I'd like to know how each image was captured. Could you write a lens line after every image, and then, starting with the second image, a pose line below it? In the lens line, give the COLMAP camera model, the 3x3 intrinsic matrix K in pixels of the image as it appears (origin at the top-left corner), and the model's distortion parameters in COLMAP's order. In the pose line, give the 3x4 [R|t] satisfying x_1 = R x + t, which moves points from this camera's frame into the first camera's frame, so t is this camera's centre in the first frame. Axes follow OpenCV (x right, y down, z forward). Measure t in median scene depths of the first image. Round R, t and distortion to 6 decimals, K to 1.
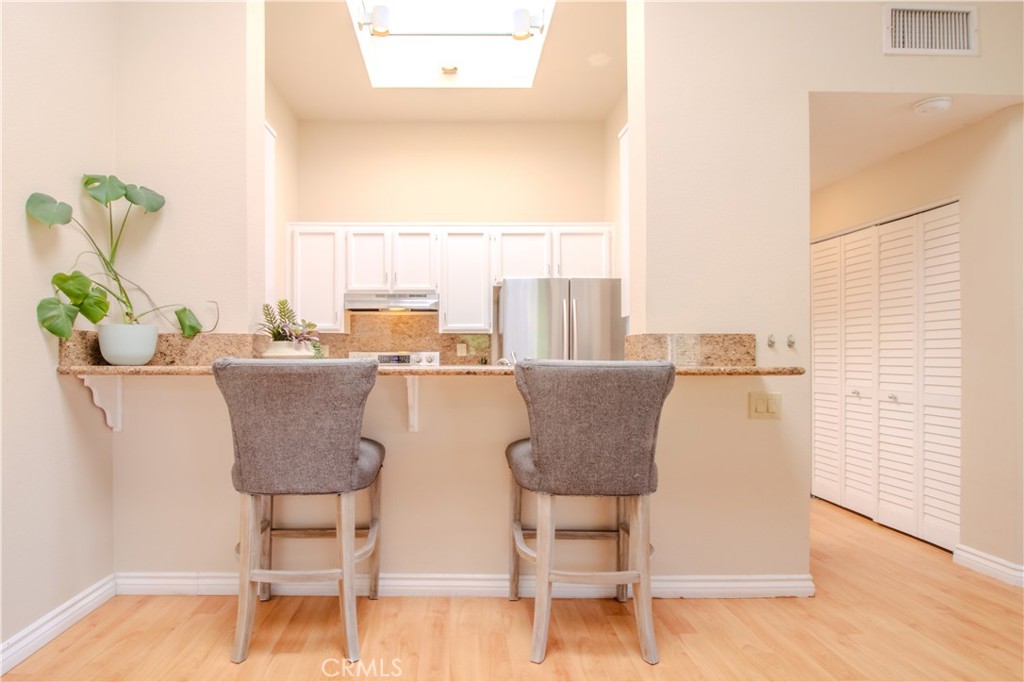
lens RADIAL K [[502.5, 0, 512.0], [0, 502.5, 341.0], [0, 0, 1]] dist [-0.009925, -0.000695]
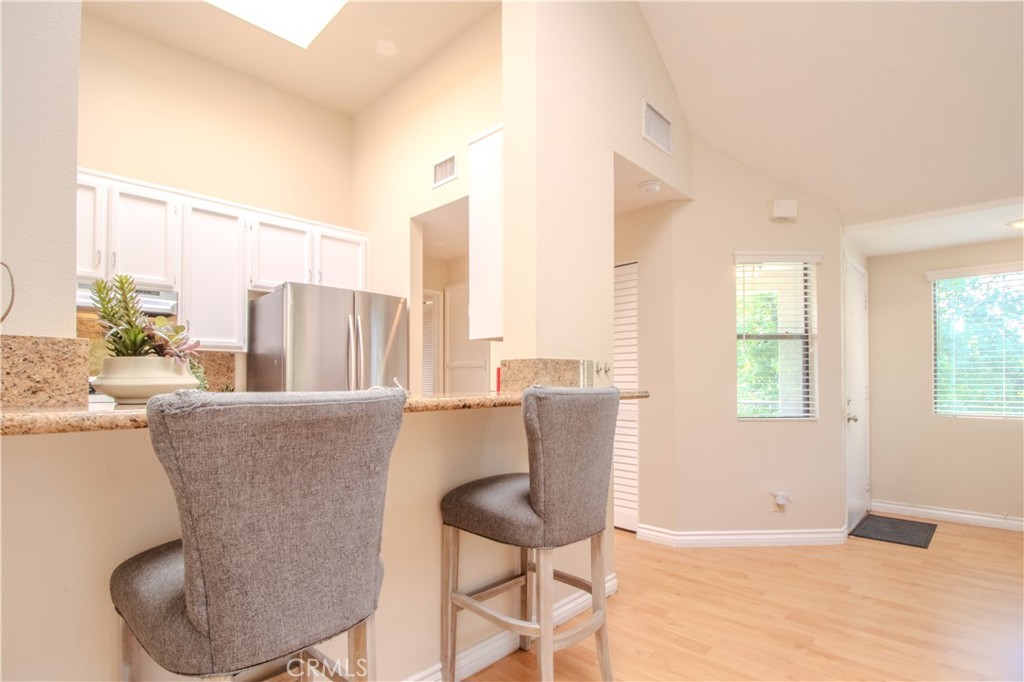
lens RADIAL K [[514.3, 0, 514.7], [0, 514.3, 364.6], [0, 0, 1]] dist [-0.013584, -0.001170]
pose [[0.776130, 0.016543, 0.630355, -0.237164], [-0.014878, 0.999858, -0.007922, 0.003436], [-0.630397, -0.003230, 0.776266, 0.171812]]
